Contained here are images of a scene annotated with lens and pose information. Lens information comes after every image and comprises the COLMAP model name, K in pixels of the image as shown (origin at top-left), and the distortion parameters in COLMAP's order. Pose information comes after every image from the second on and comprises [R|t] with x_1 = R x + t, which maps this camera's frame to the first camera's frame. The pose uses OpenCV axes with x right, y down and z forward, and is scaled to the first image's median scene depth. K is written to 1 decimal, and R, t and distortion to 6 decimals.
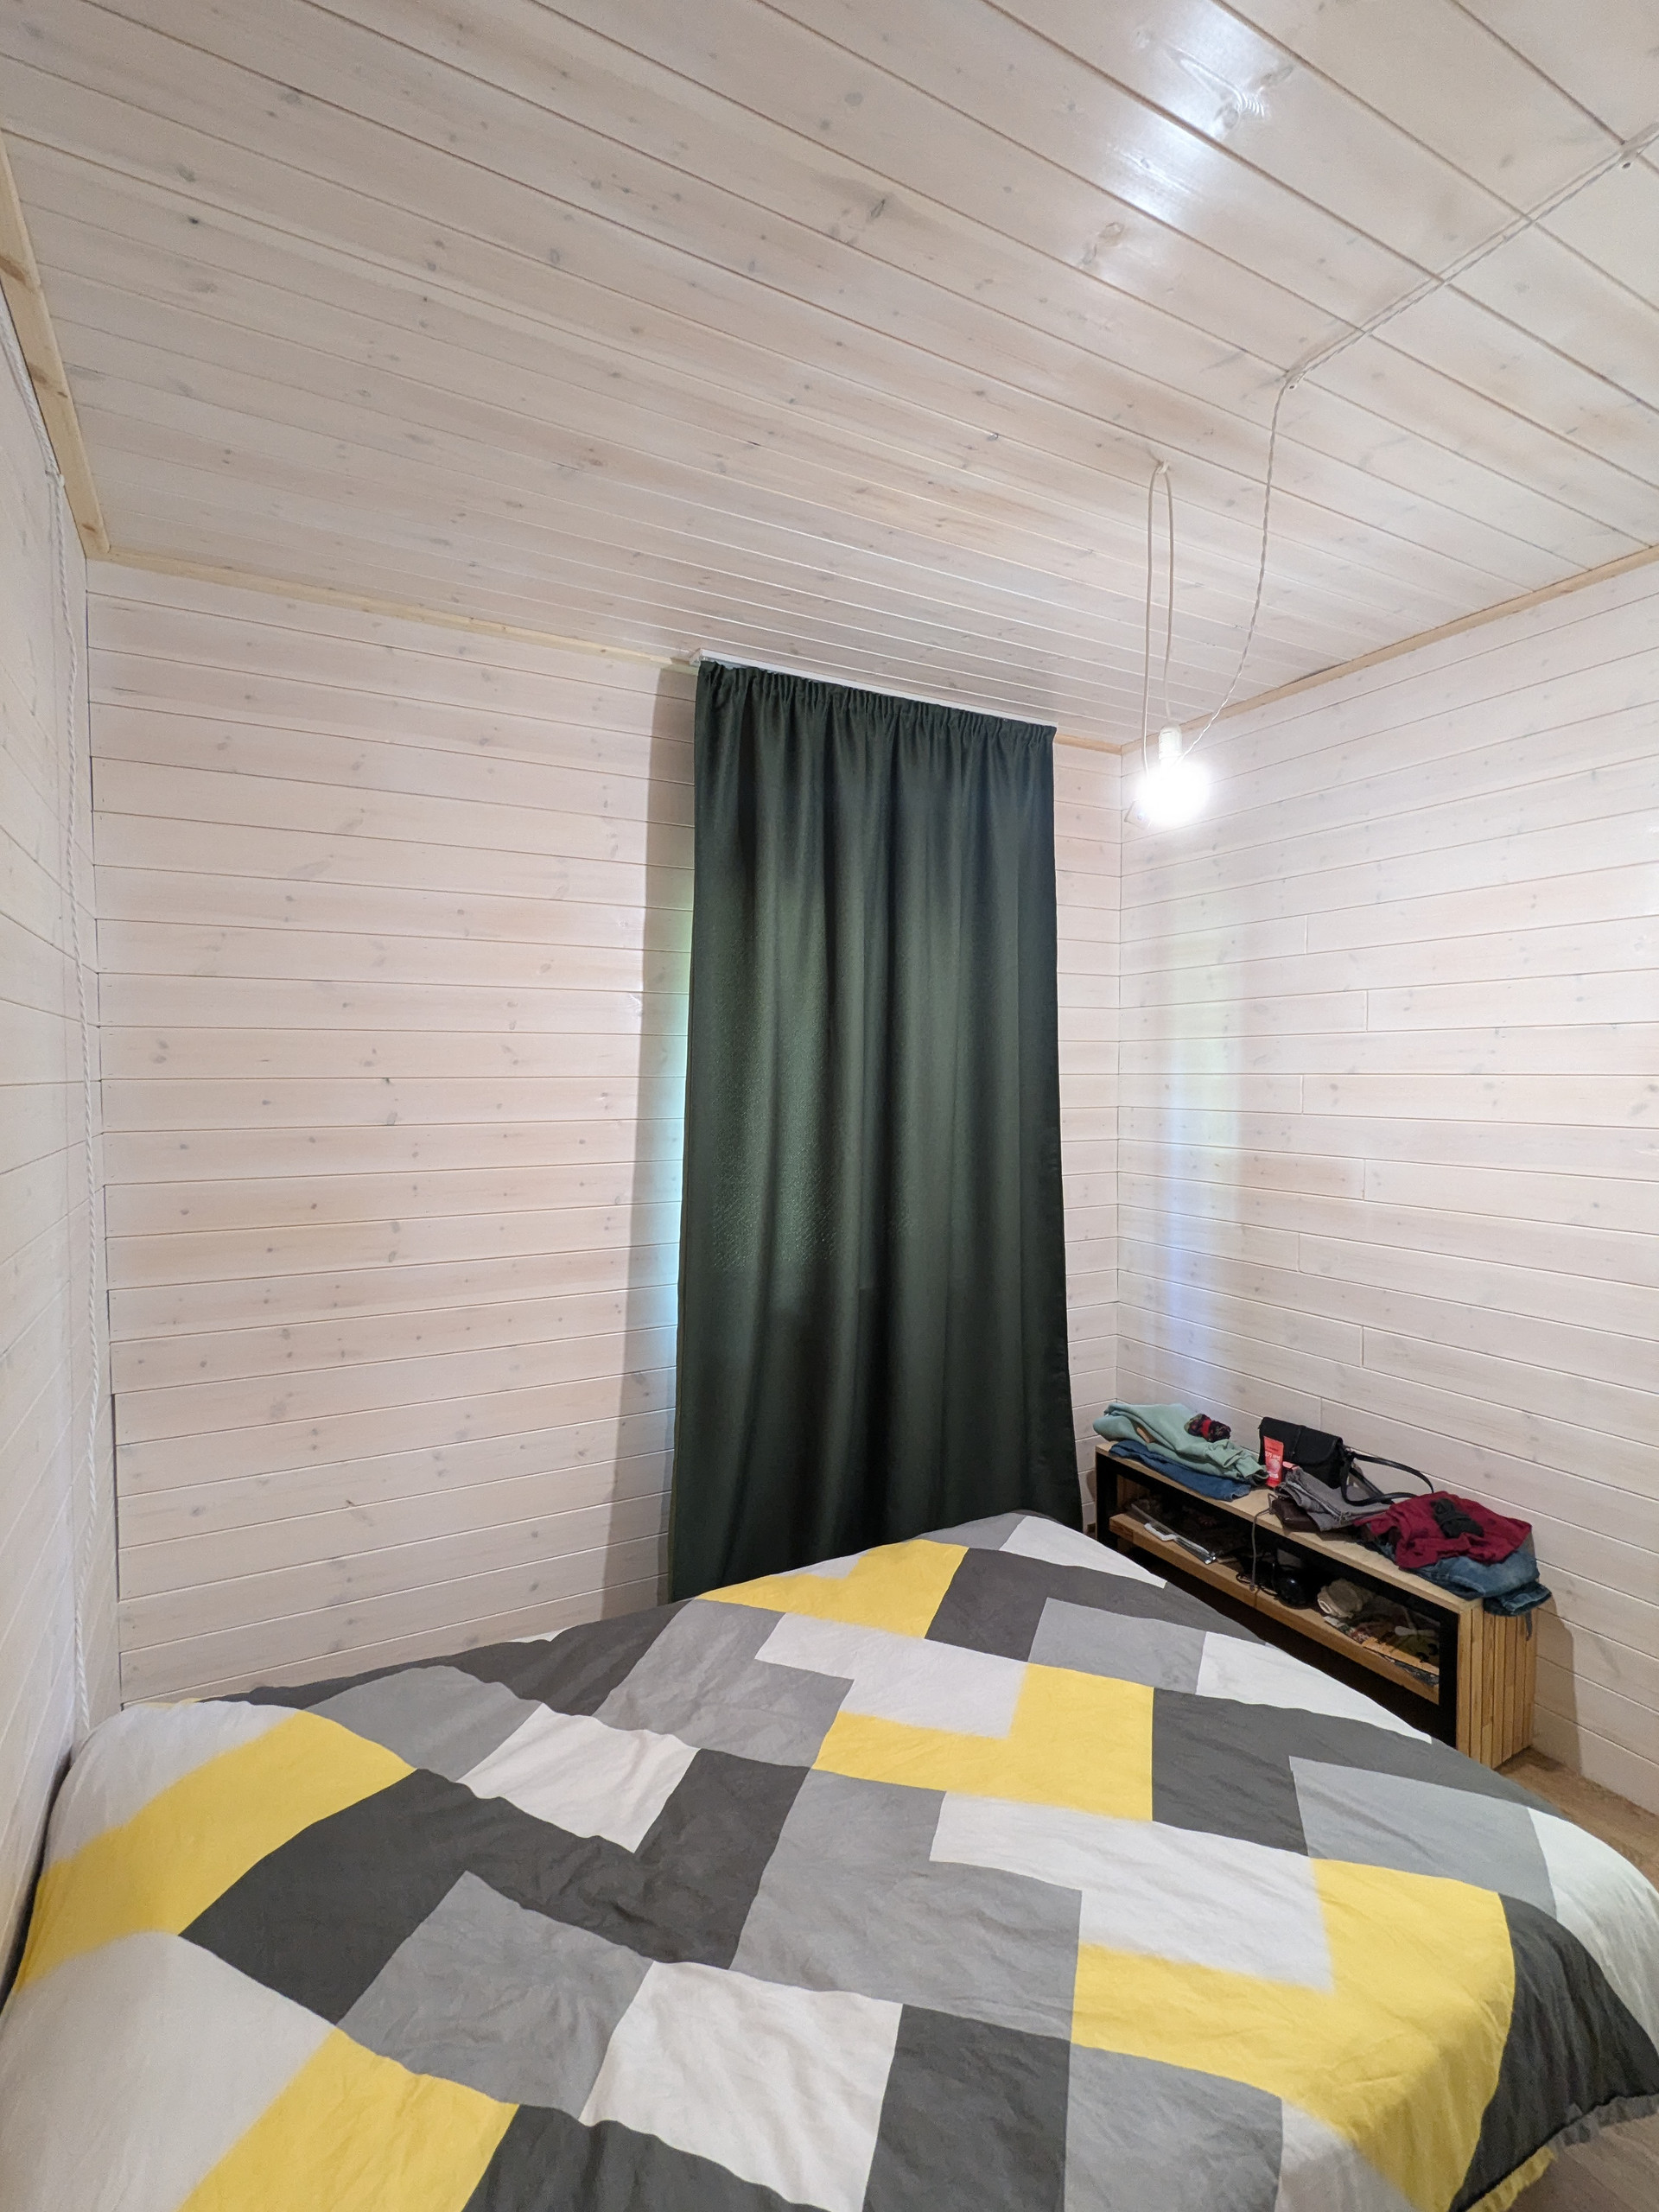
lens RADIAL K [[1046.3, 0, 832.3], [0, 1046.3, 1104.3], [0, 0, 1]] dist [-0.006636, 0.004281]
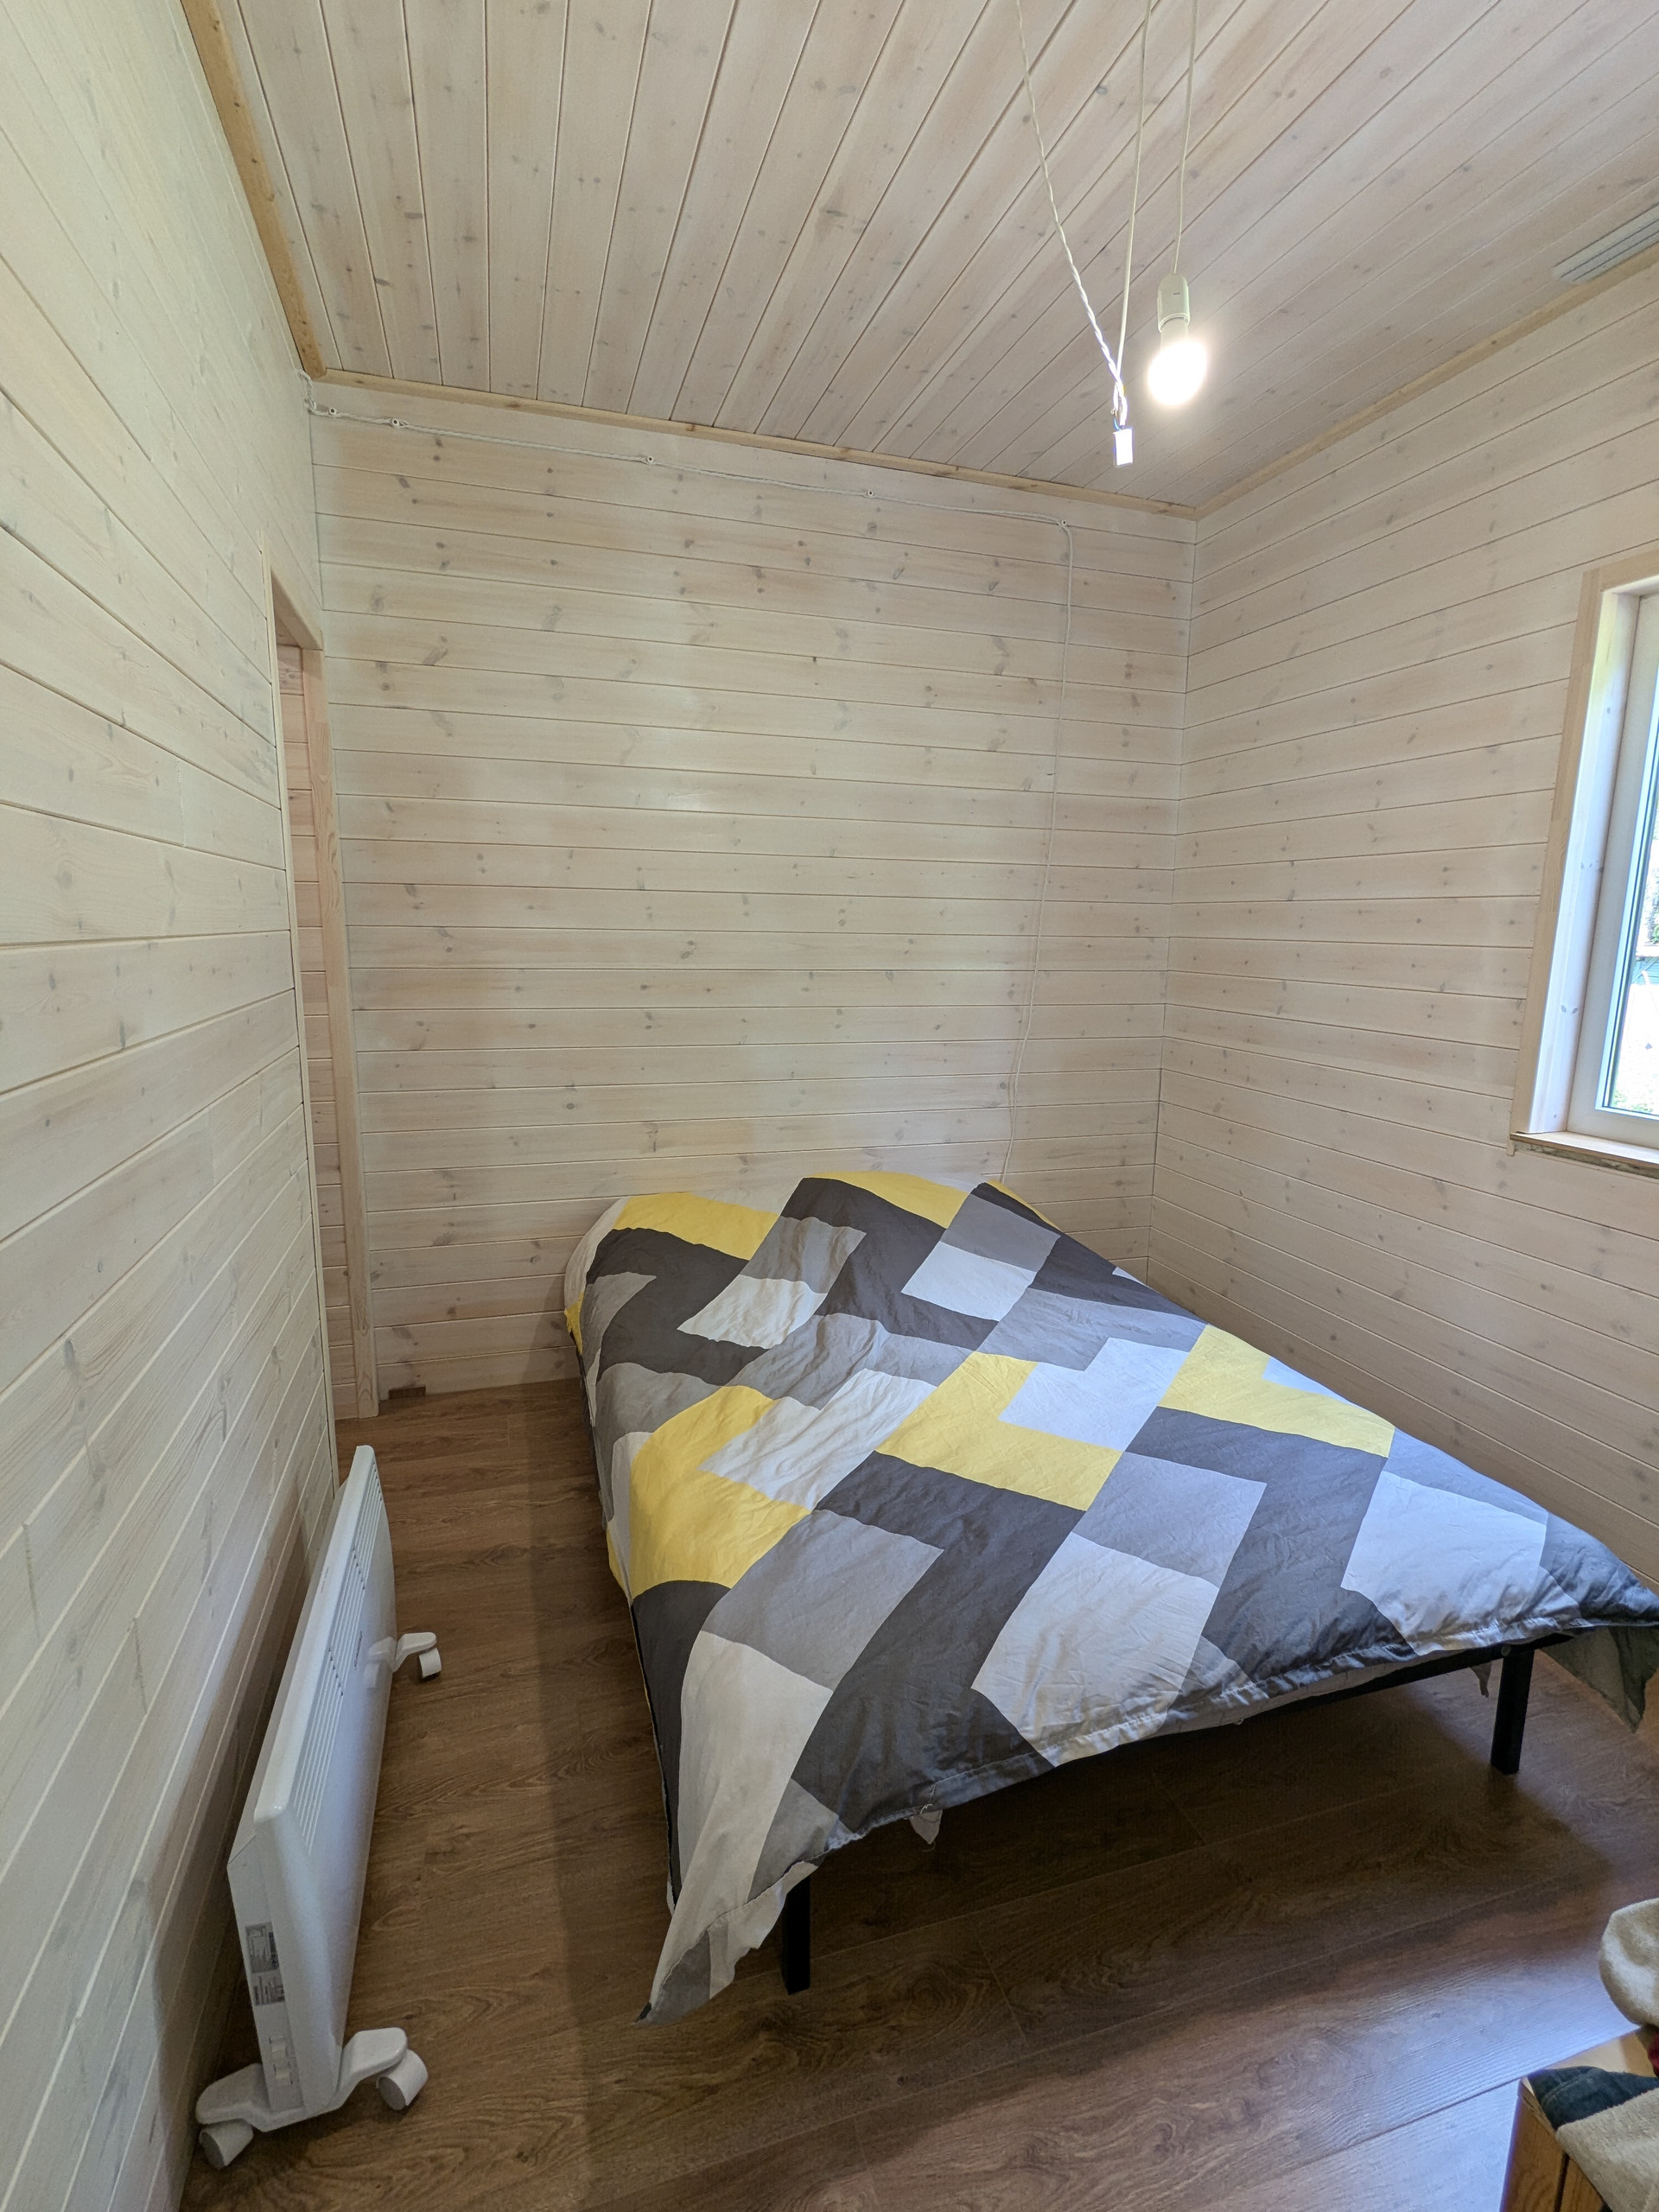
lens RADIAL K [[1046.3, 0, 830.5], [0, 1046.3, 1105.9], [0, 0, 1]] dist [-0.006636, 0.004281]
pose [[-0.200290, 0.166913, -0.965414, 0.894841], [-0.047240, 0.982590, 0.179683, 0.061580], [0.978597, 0.081595, -0.188918, 0.734296]]
